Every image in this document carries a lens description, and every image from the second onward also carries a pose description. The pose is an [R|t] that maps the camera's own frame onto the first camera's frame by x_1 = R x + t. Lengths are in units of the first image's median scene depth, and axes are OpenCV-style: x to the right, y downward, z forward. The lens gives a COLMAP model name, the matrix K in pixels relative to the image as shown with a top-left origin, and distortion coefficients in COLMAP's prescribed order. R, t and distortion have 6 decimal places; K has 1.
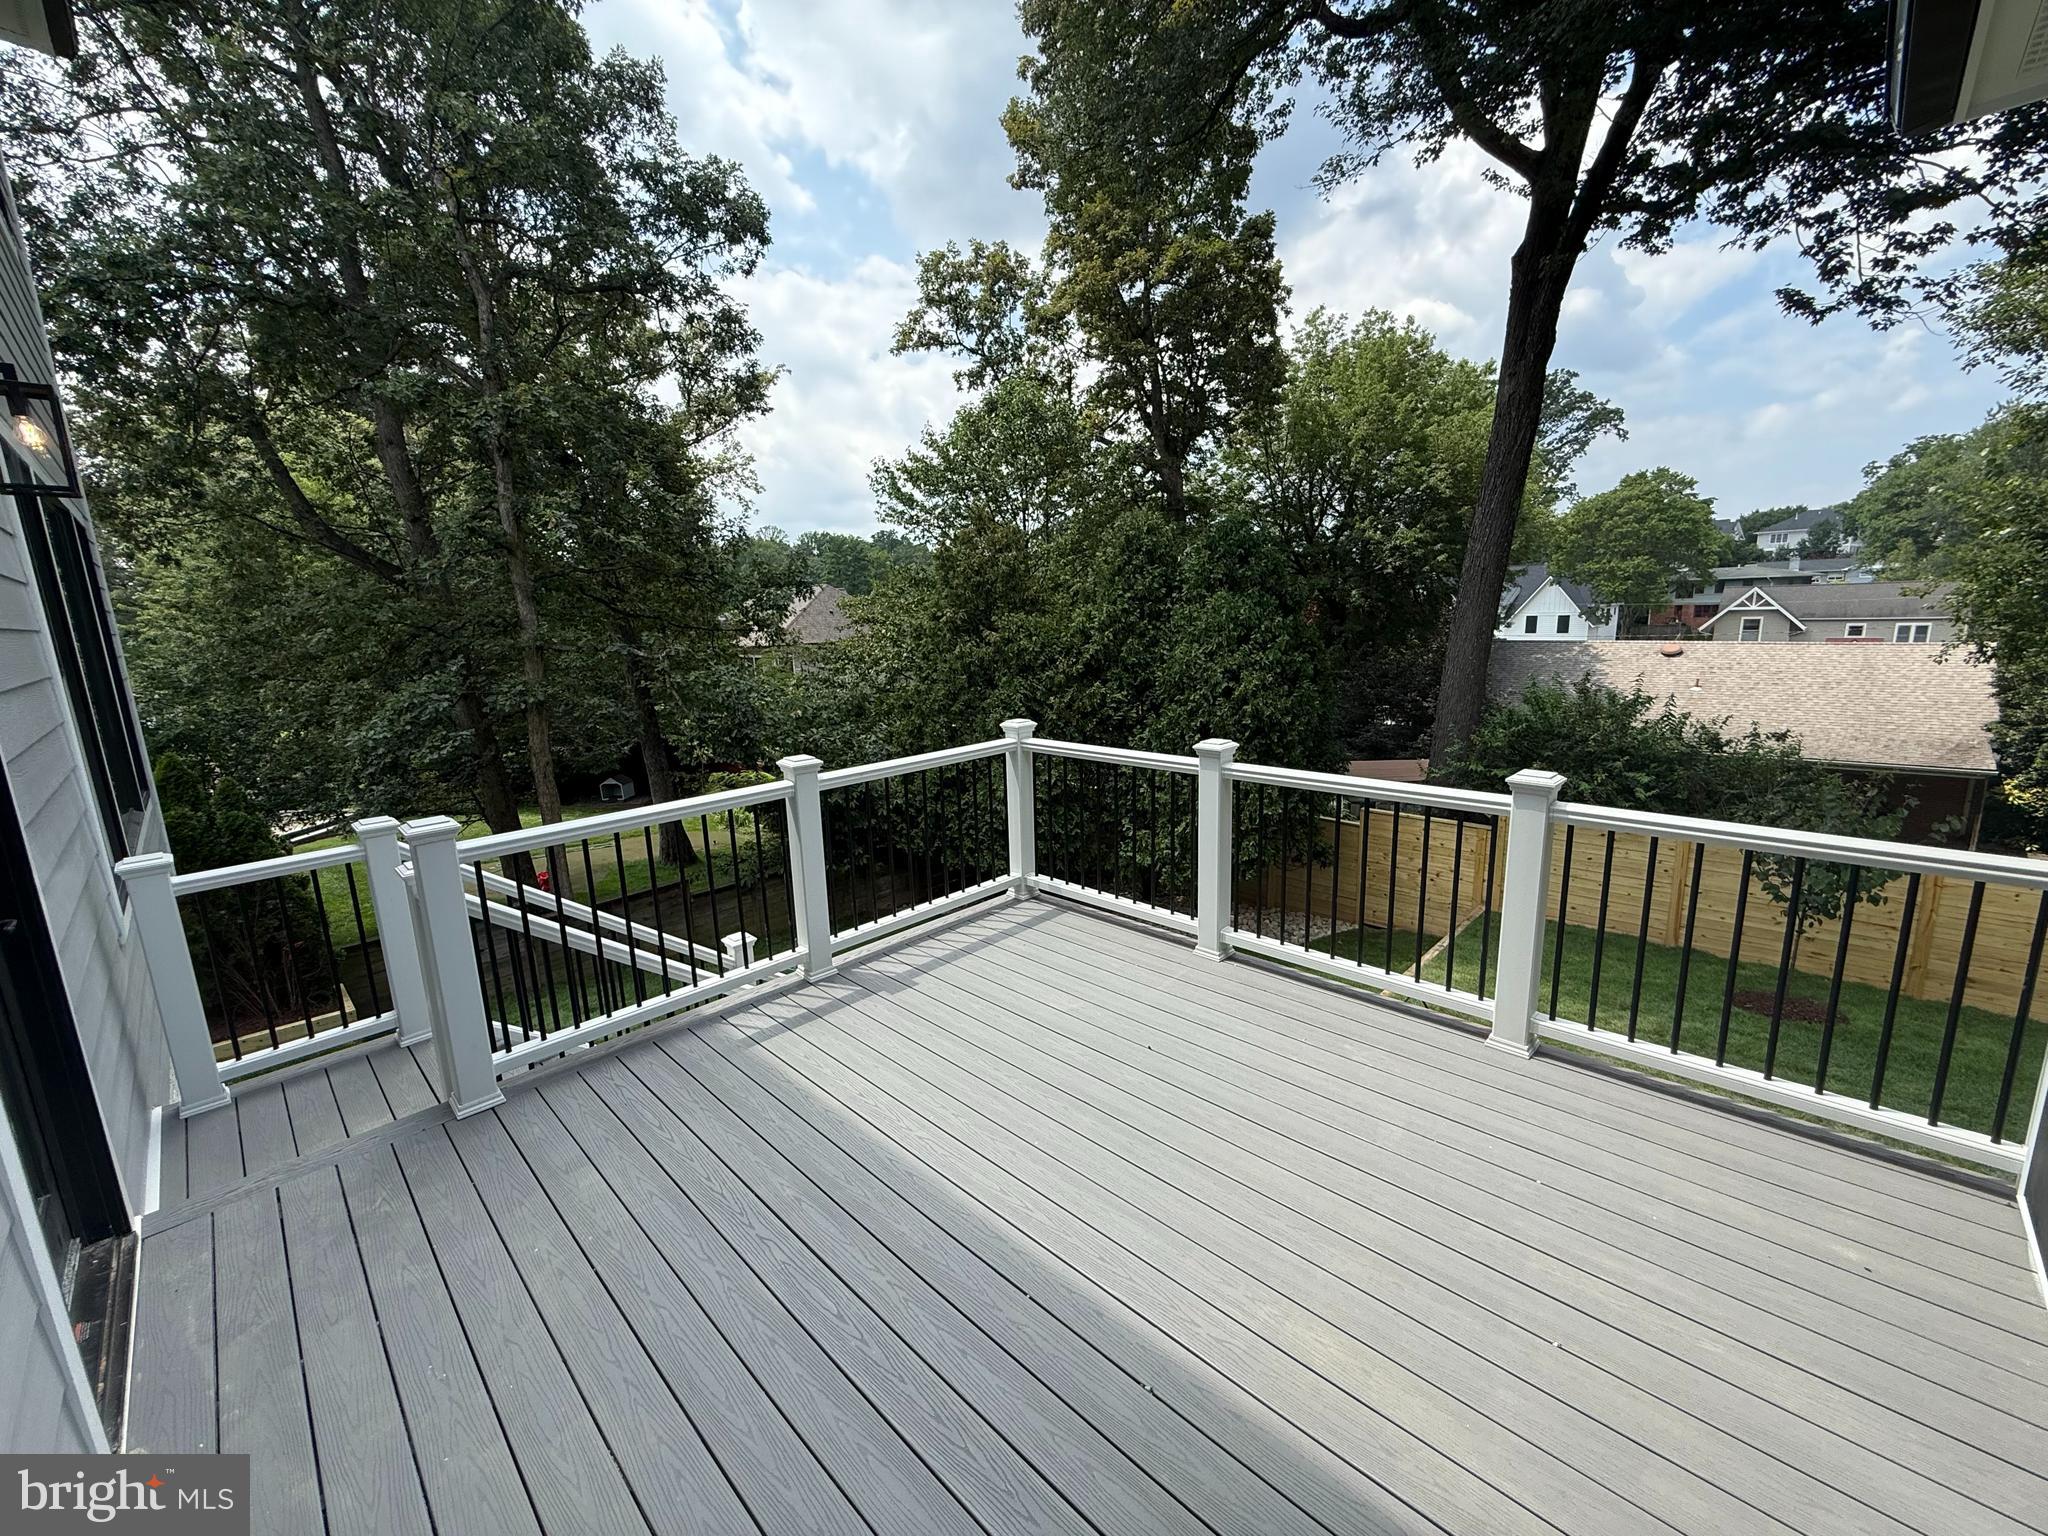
lens RADIAL K [[821.8, 0, 1024.0], [0, 821.8, 768.0], [0, 0, 1]] dist [-0.002309, -0.000062]
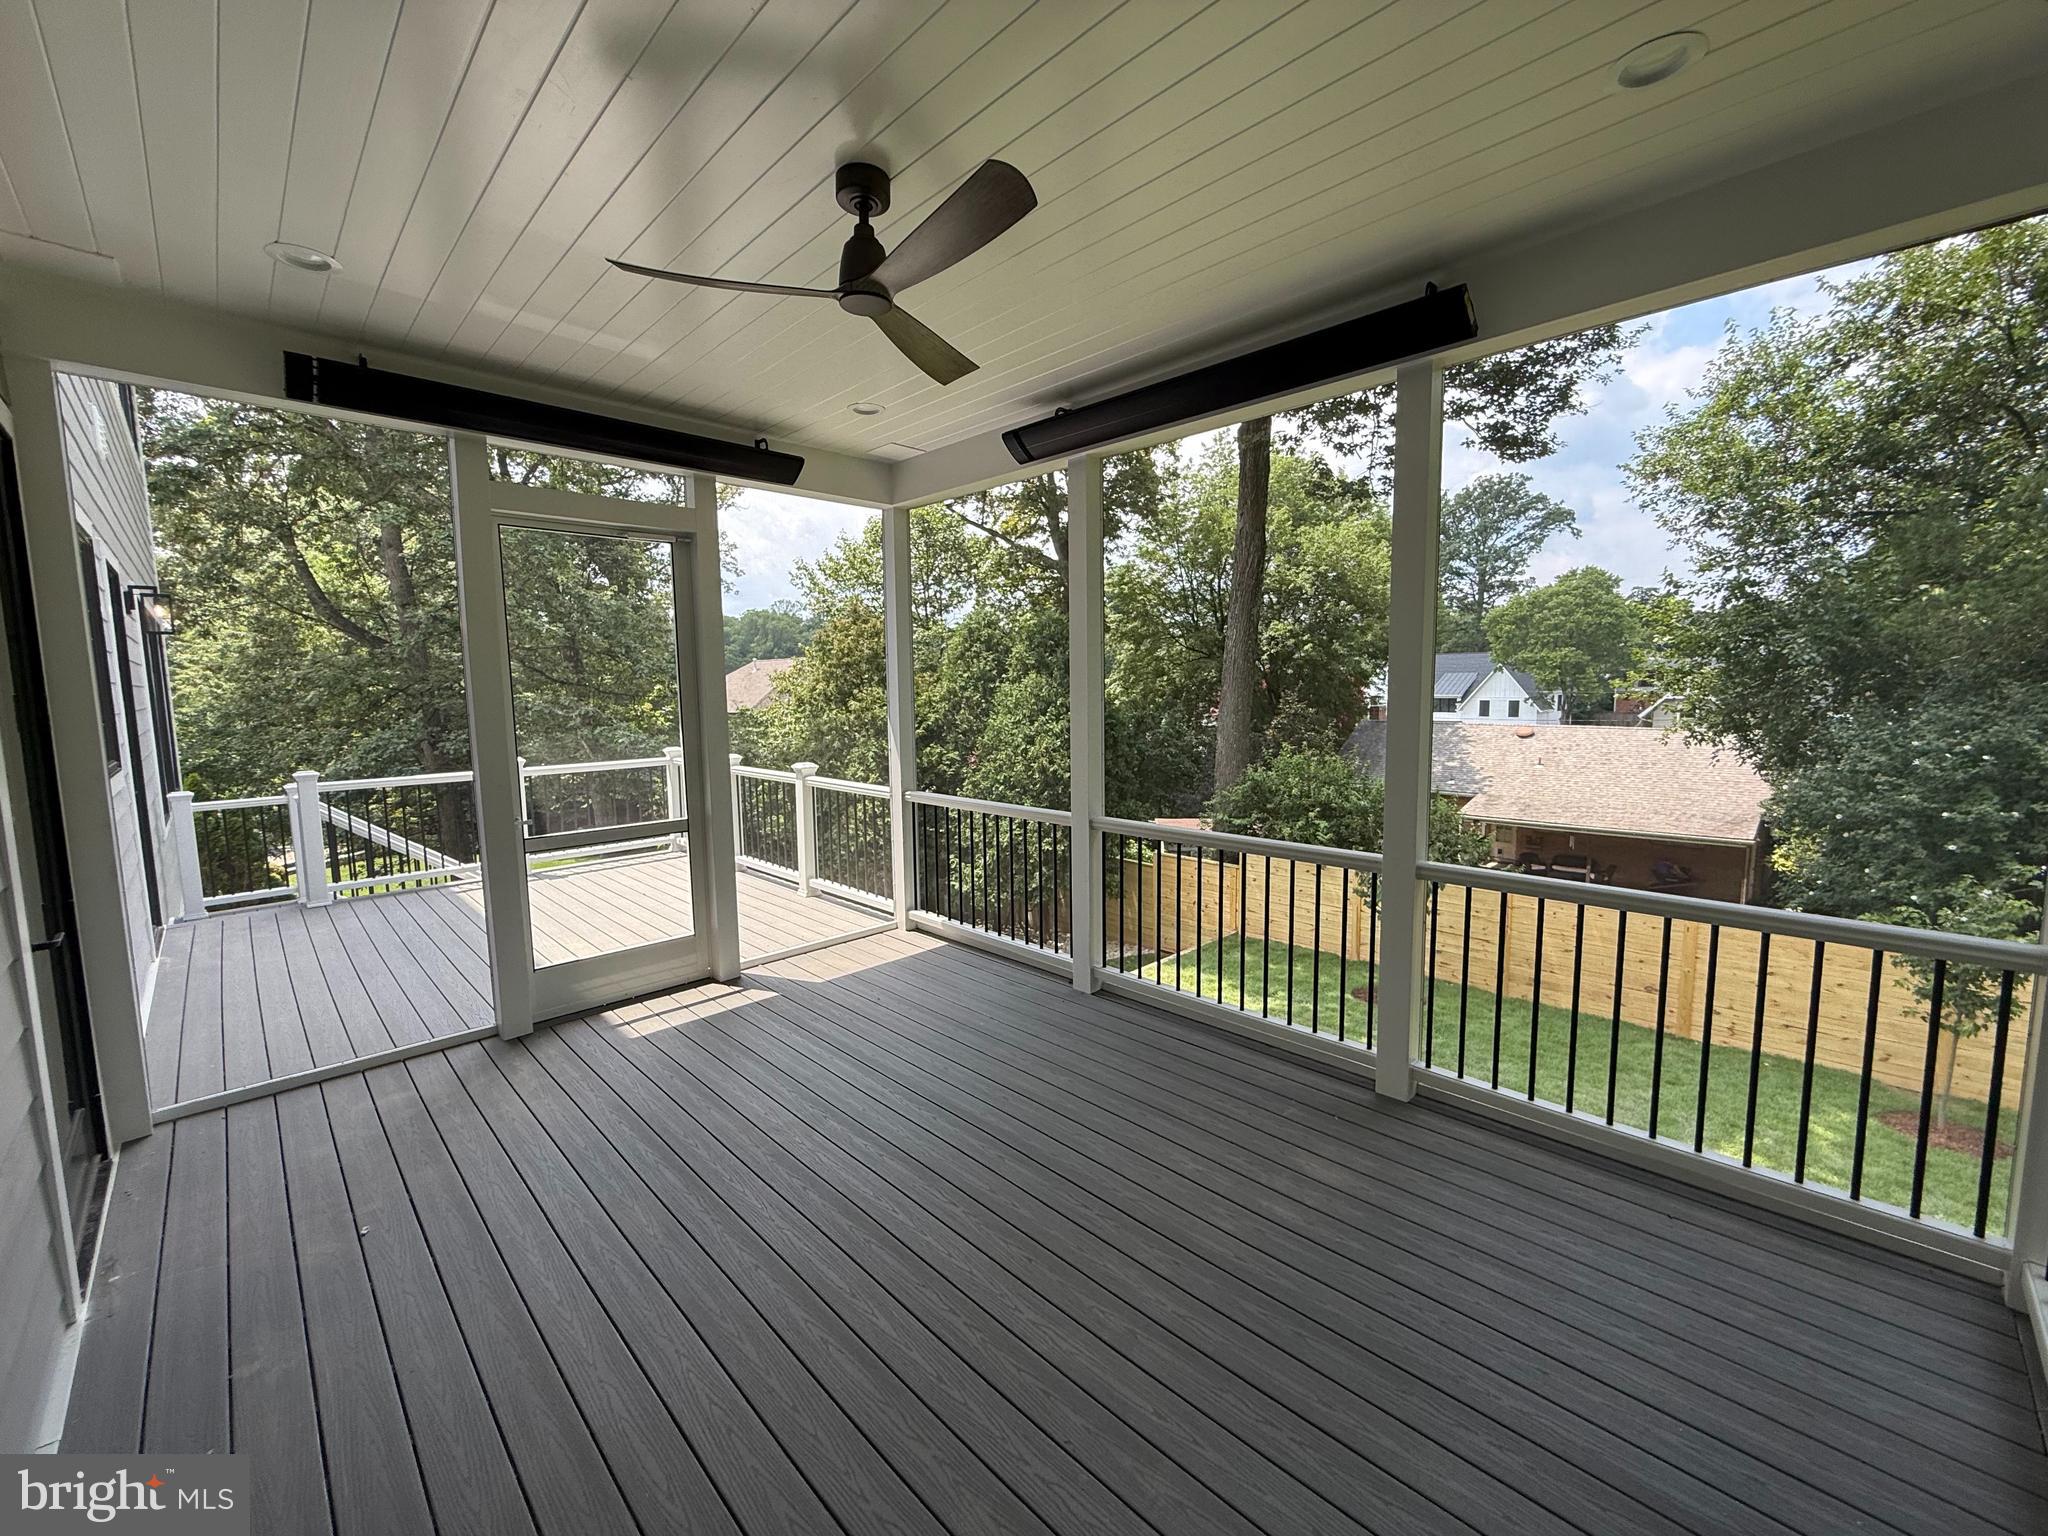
lens RADIAL K [[821.8, 0, 1024.0], [0, 821.8, 768.0], [0, 0, 1]] dist [-0.002309, -0.000062]
pose [[0.999677, 0.021654, -0.013335, 0.239004], [-0.022757, 0.995766, -0.089061, 0.039283], [0.011350, 0.089335, 0.995937, -0.230294]]
